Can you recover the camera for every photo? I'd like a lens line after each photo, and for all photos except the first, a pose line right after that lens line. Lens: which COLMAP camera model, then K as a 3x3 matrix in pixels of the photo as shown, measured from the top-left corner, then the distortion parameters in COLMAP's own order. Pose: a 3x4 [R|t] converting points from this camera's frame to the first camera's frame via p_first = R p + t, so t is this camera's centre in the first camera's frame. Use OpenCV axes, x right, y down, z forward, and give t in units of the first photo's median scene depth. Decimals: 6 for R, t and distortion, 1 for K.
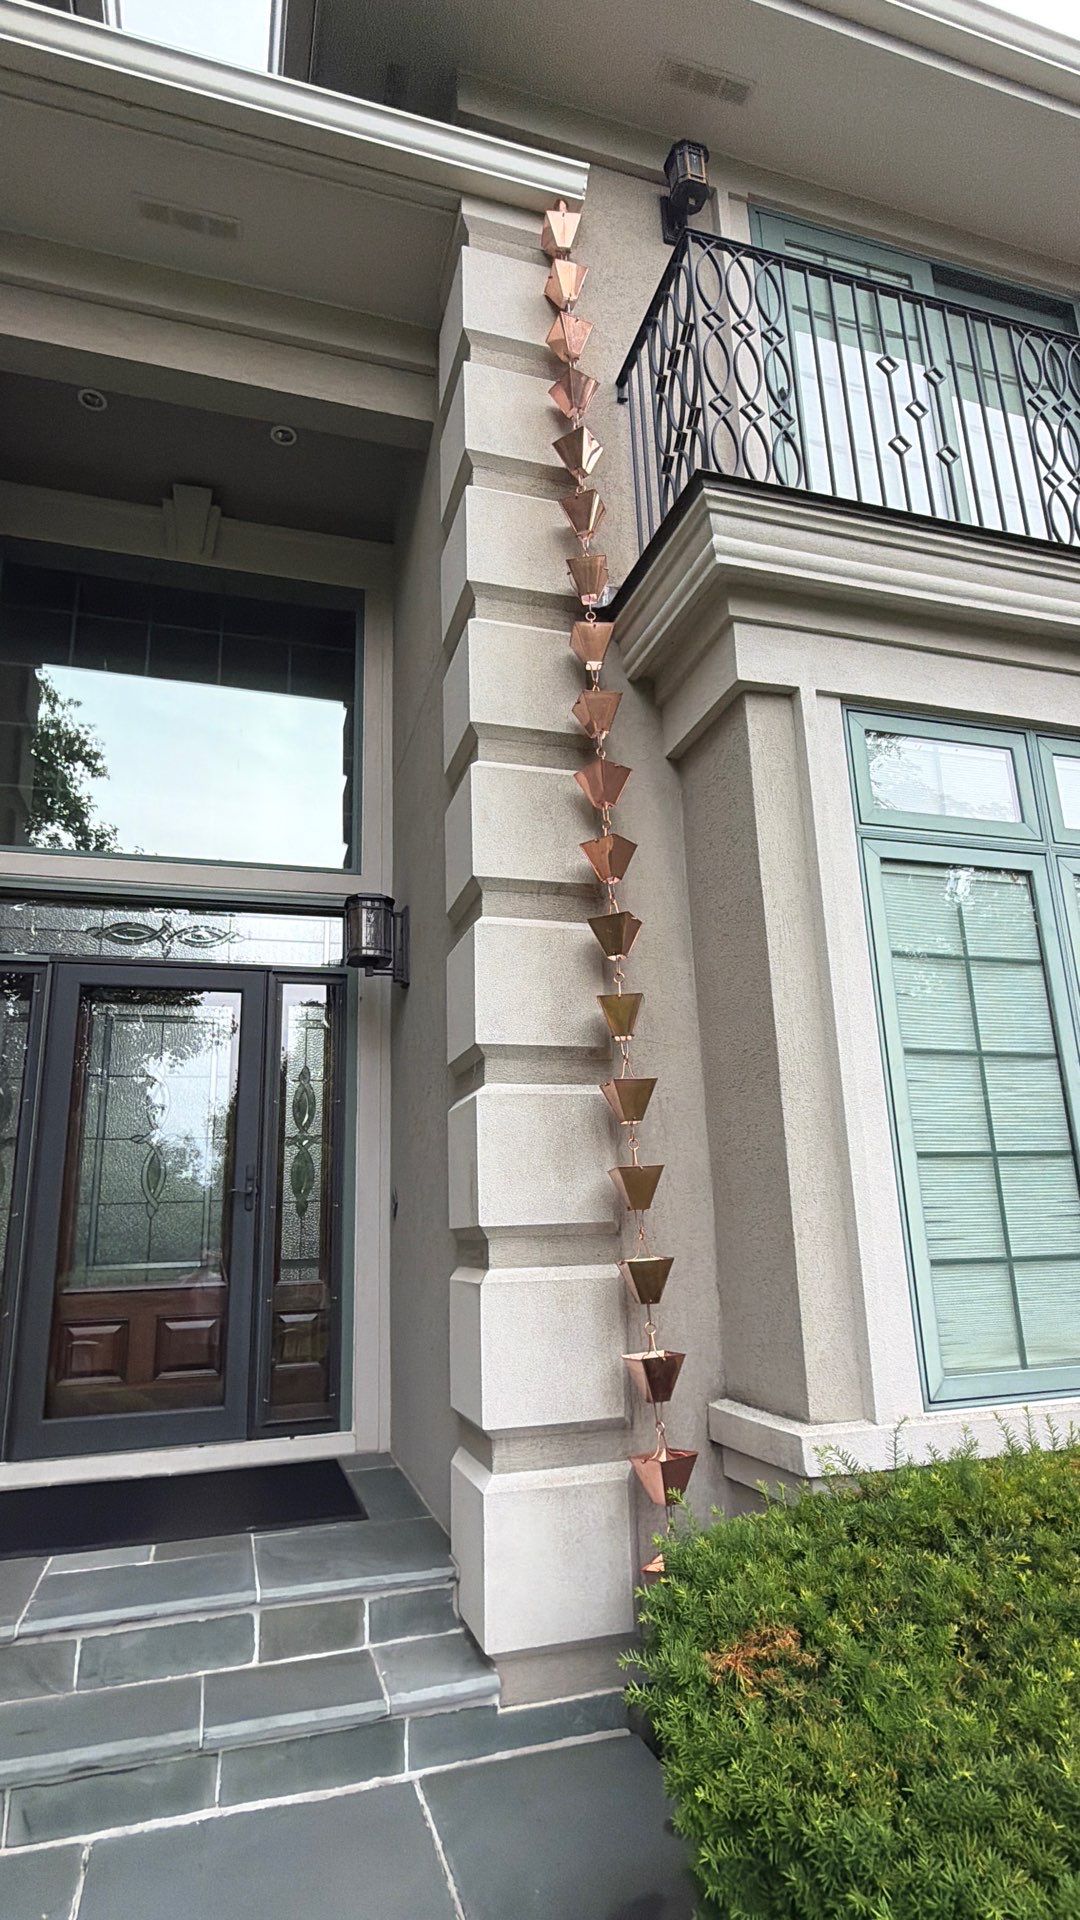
lens RADIAL K [[997.7, 0, 540.0], [0, 997.7, 960.0], [0, 0, 1]] dist [0.004444, 0.000327]
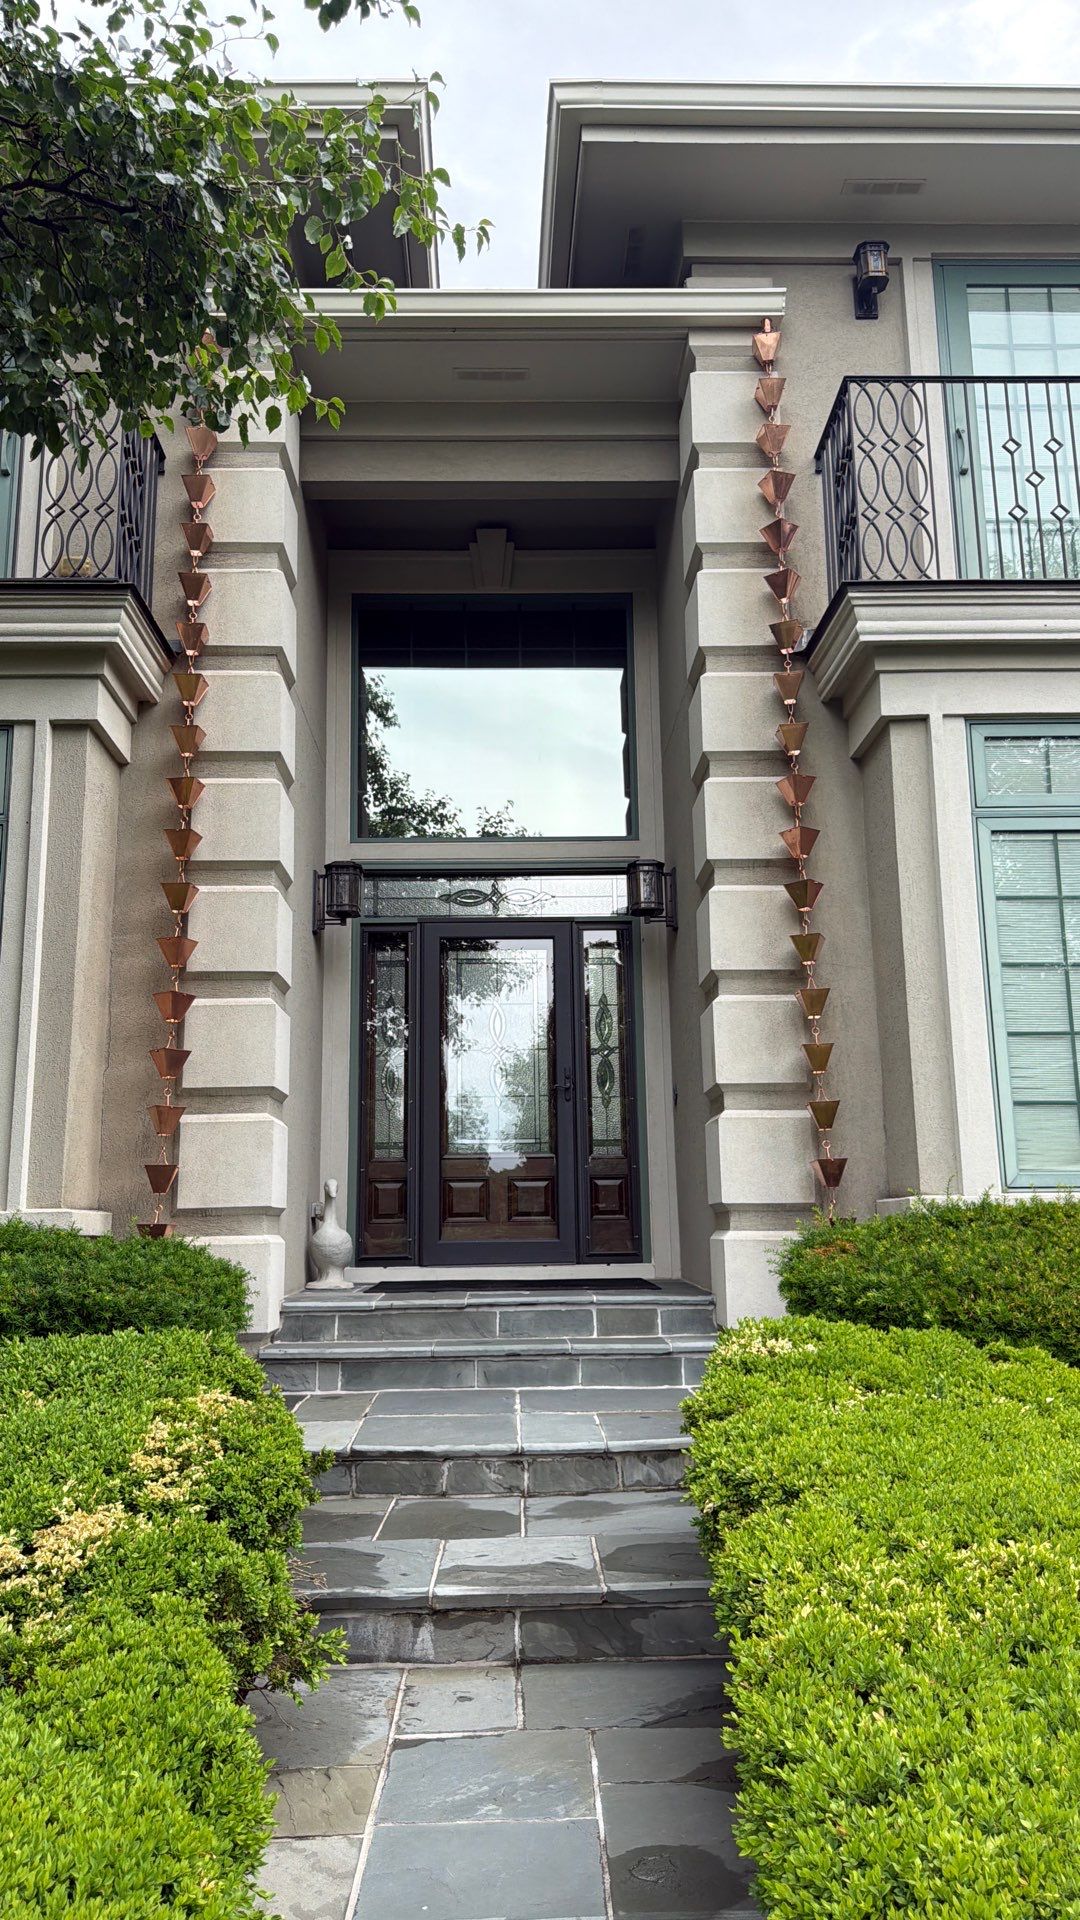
lens RADIAL K [[1349.0, 0, 540.0], [0, 1349.0, 960.0], [0, 0, 1]] dist [0.094746, -0.001191]
pose [[0.962956, -0.034796, -0.267405, 0.207061], [0.052723, 0.996796, 0.060155, -0.061827], [0.264455, -0.072026, 0.961705, -0.937687]]
